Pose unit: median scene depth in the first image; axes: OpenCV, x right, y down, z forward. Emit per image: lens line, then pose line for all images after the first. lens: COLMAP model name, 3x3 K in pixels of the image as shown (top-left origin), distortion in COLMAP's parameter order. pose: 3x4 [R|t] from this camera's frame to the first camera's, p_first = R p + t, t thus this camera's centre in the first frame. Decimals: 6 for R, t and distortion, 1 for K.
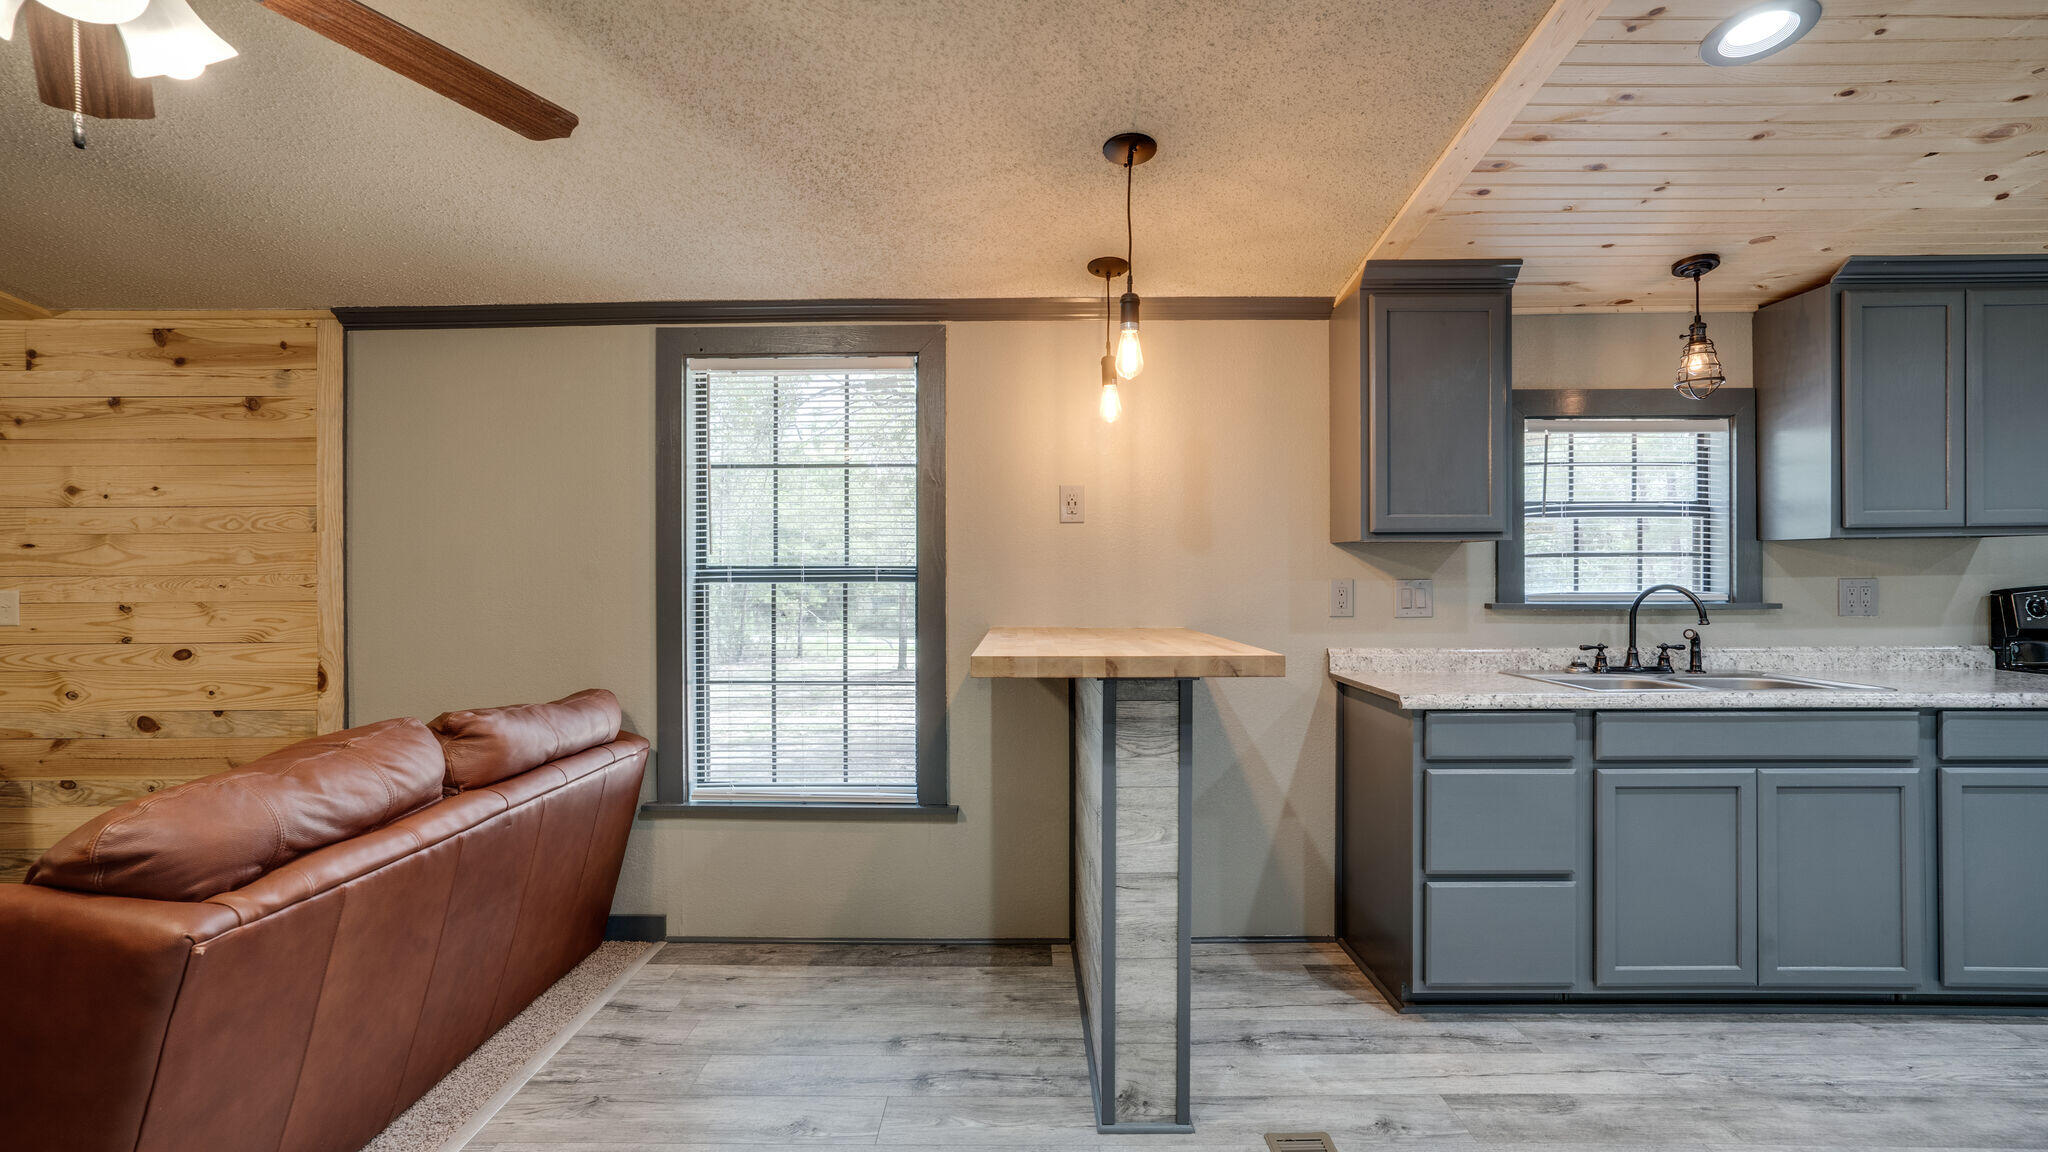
lens RADIAL K [[949.7, 0, 1017.4], [0, 949.7, 579.7], [0, 0, 1]] dist [-0.035623, 0.018752]
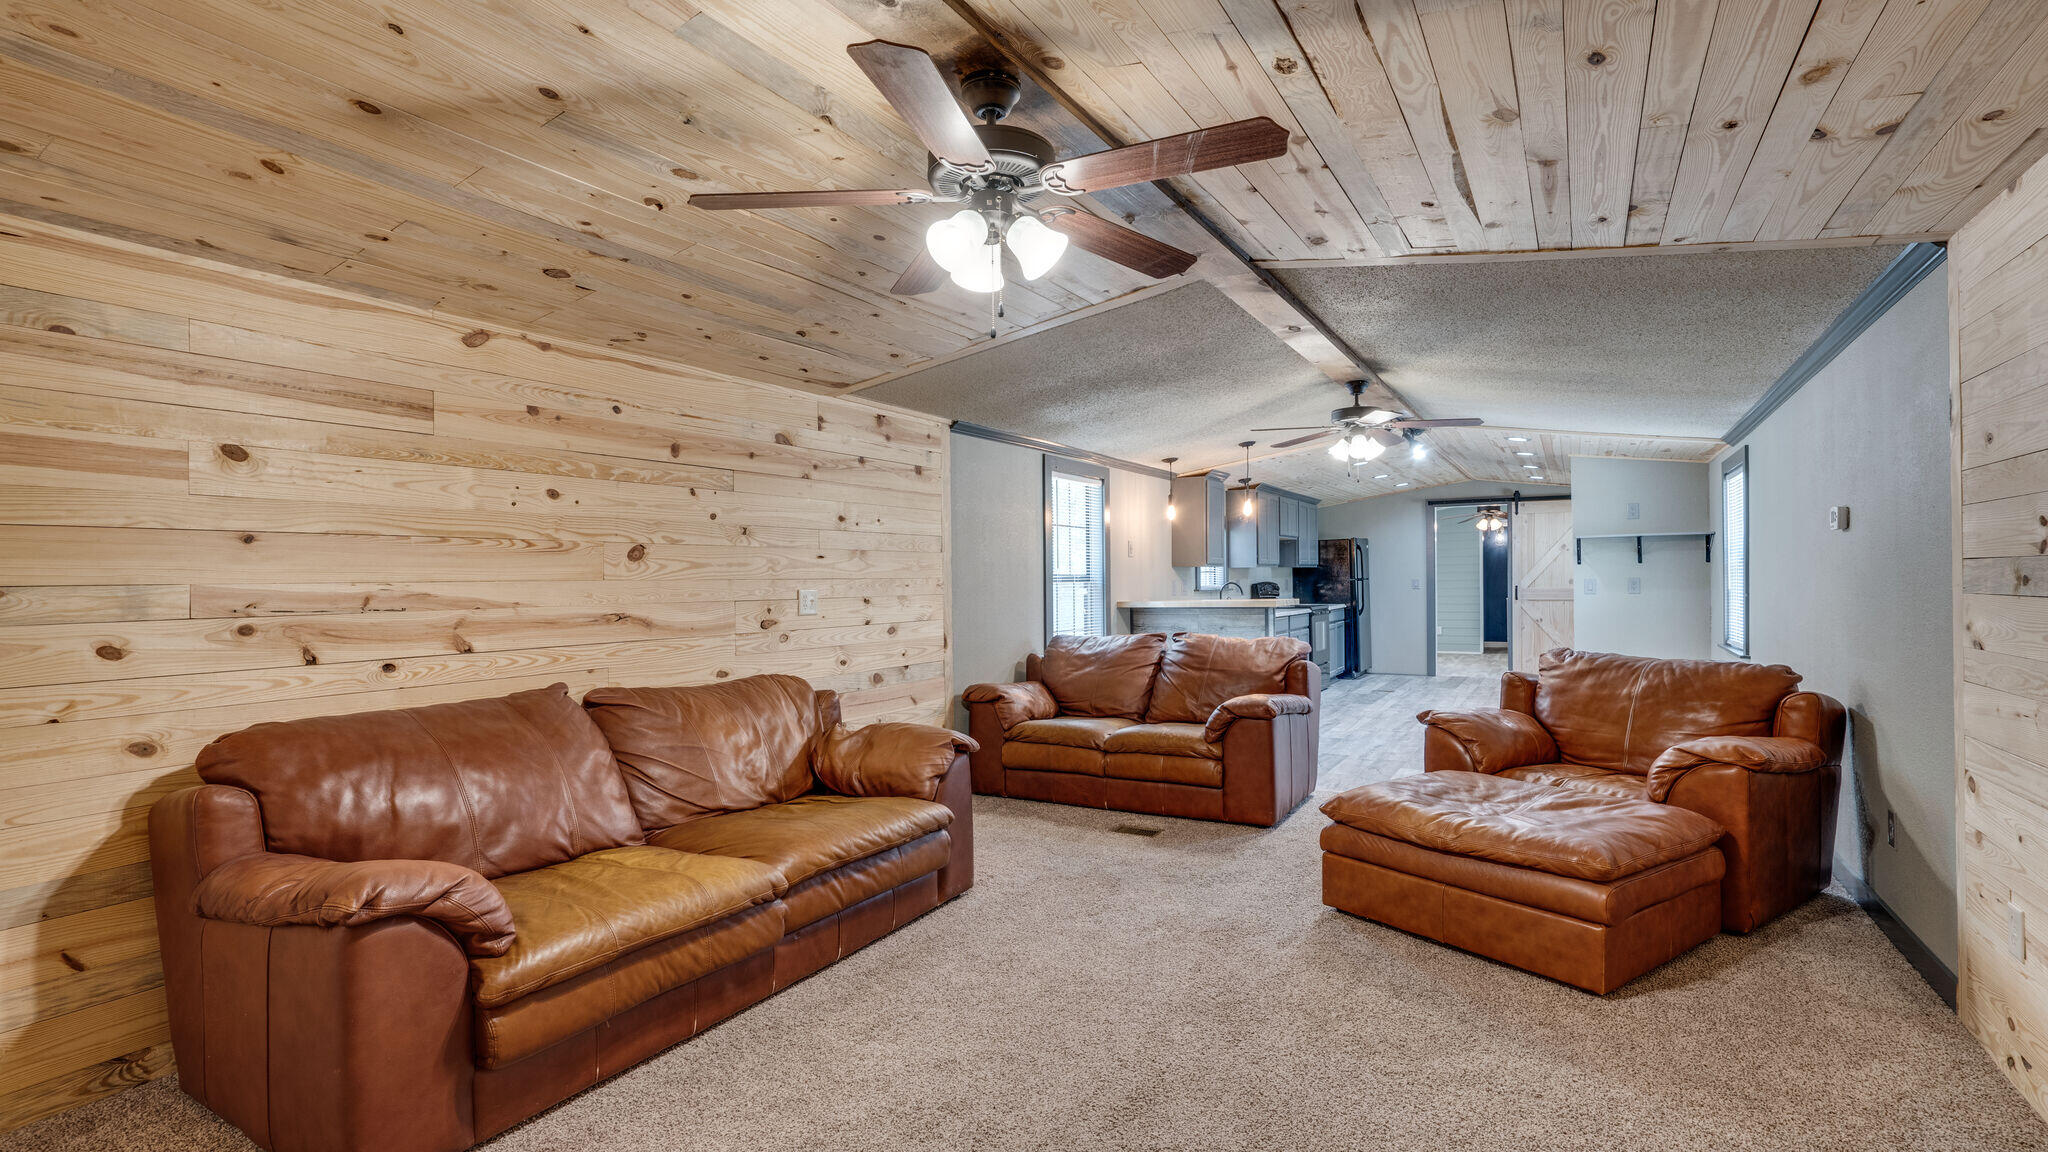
lens RADIAL K [[949.7, 0, 1027.3], [0, 949.7, 571.8], [0, 0, 1]] dist [-0.035623, 0.018752]
pose [[0.500917, 0.007713, 0.865461, -2.210517], [0.010692, 0.999829, -0.015099, 0.010593], [-0.865429, 0.016817, 0.500749, 0.034730]]
